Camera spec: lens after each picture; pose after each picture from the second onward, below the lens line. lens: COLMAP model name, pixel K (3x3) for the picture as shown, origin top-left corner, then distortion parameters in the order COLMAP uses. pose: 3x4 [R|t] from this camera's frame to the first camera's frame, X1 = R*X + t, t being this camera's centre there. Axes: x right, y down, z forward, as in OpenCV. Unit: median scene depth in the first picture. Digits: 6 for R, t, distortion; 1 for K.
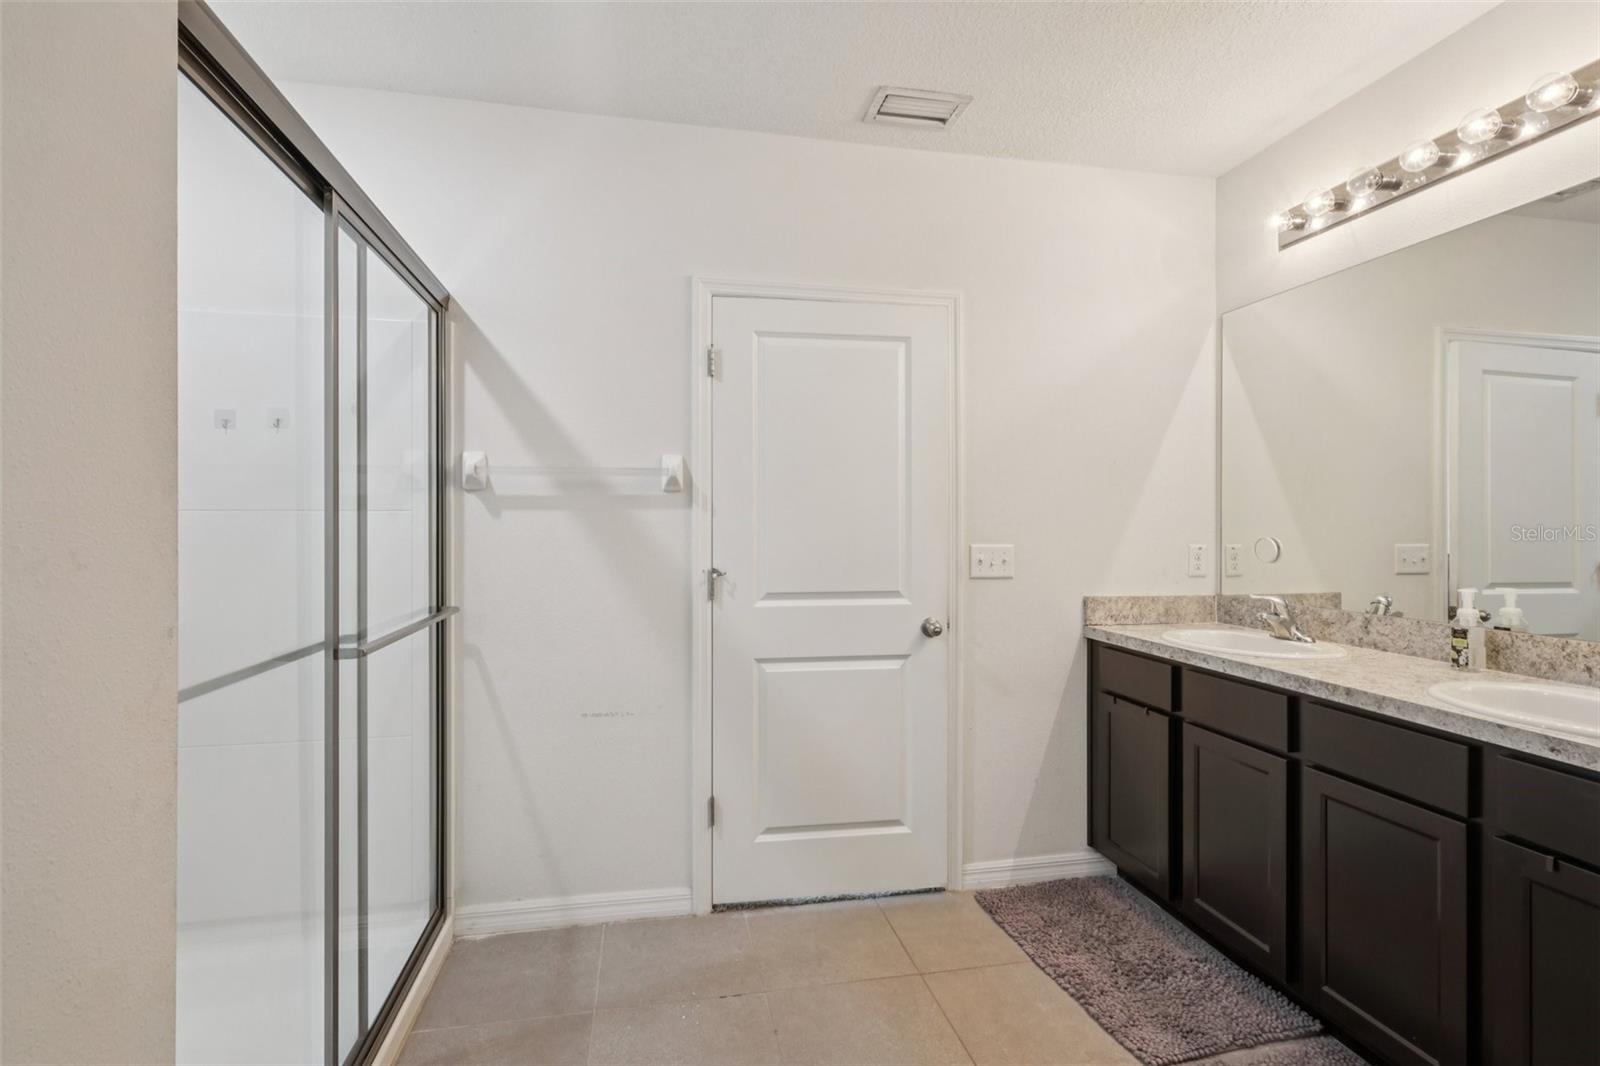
lens RADIAL K [[755.1, 0, 794.4], [0, 755.1, 518.6], [0, 0, 1]] dist [-0.001760, 0.001526]
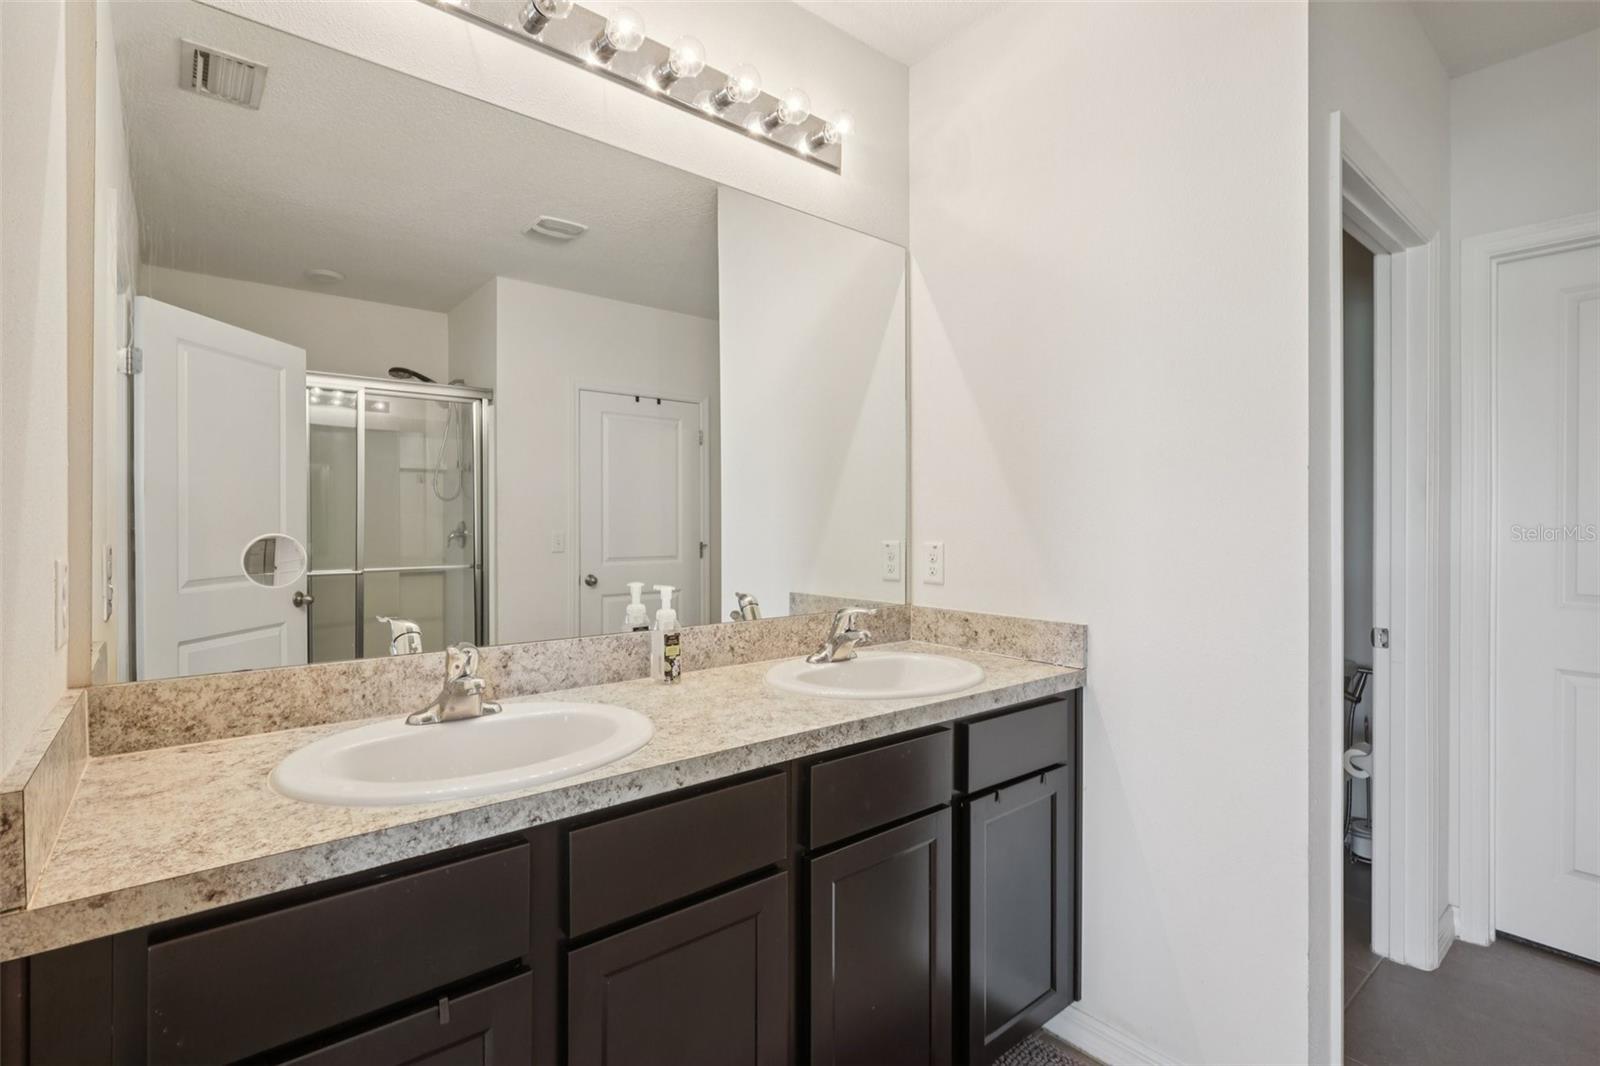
lens RADIAL K [[755.1, 0, 794.4], [0, 755.1, 518.6], [0, 0, 1]] dist [-0.001760, 0.001526]
pose [[-0.473153, 0.000939, 0.880980, 0.072364], [-0.009084, 0.999941, -0.005944, 0.020087], [-0.880933, -0.010816, -0.473117, 1.211541]]
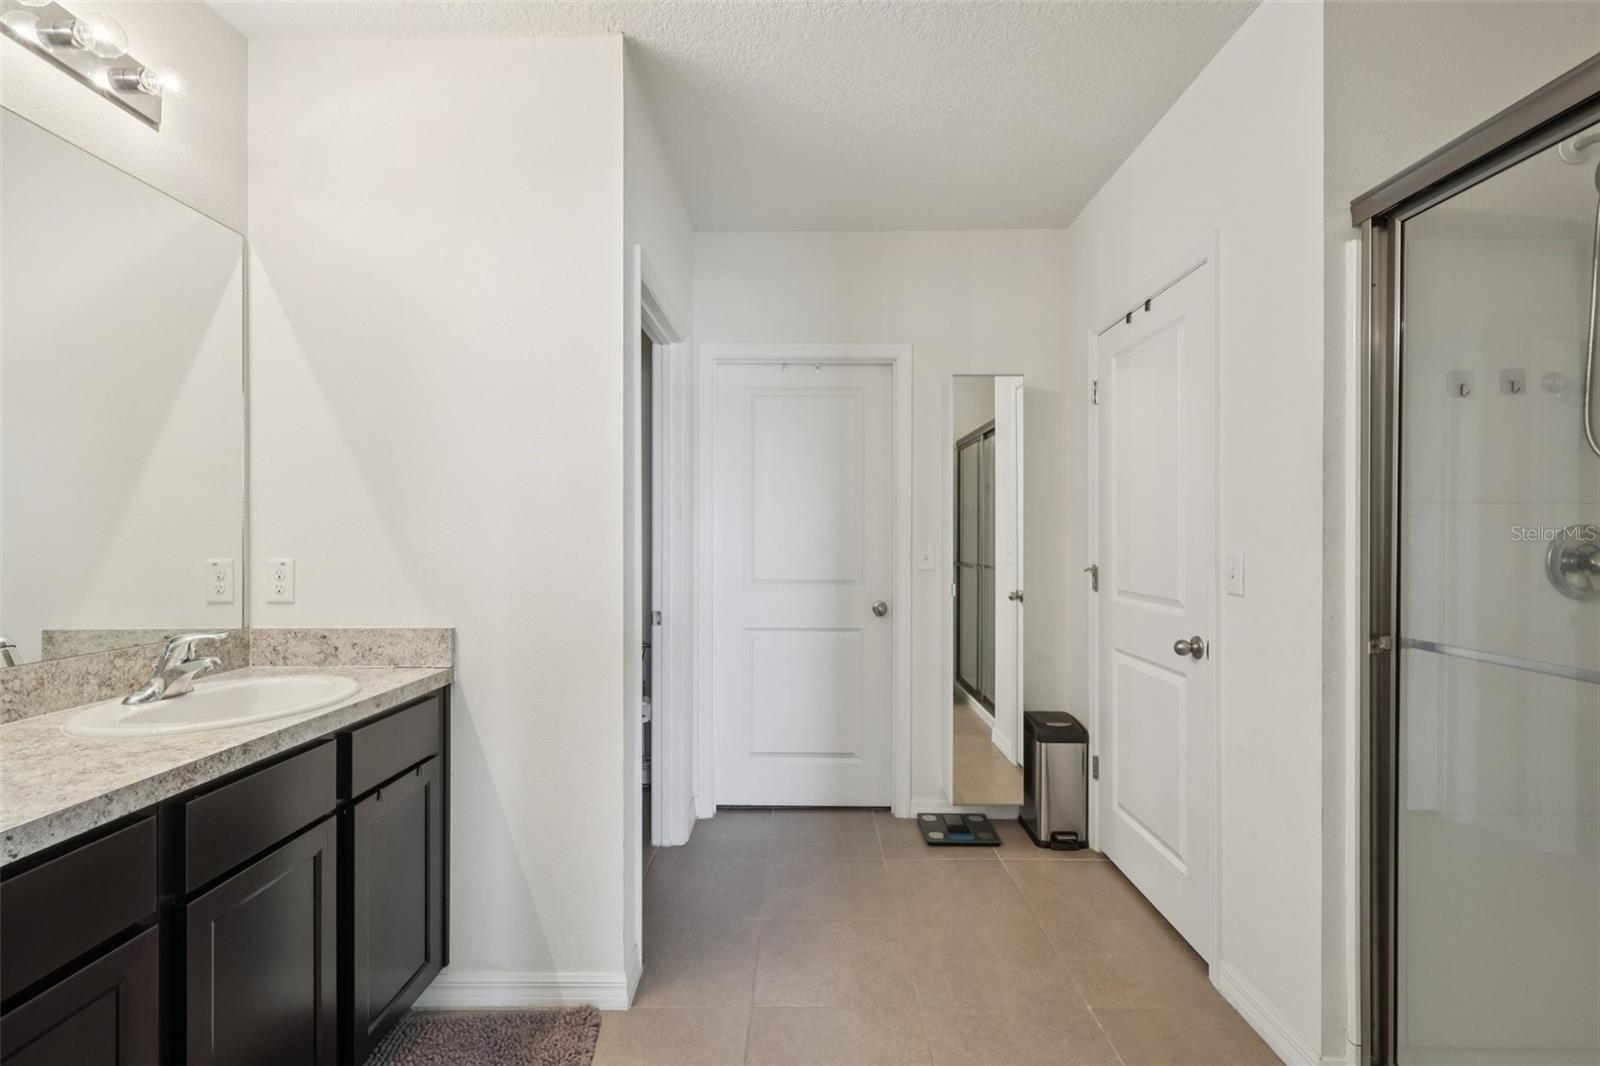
lens RADIAL K [[747.9, 0, 800.0], [0, 747.9, 533.0], [0, 0, 1]] dist [-0.001371, -0.000380]
pose [[-0.978861, 0.001834, 0.204519, 0.041245], [-0.000008, 0.999959, -0.009005, 0.020265], [-0.204527, -0.008817, -0.978821, 1.364135]]
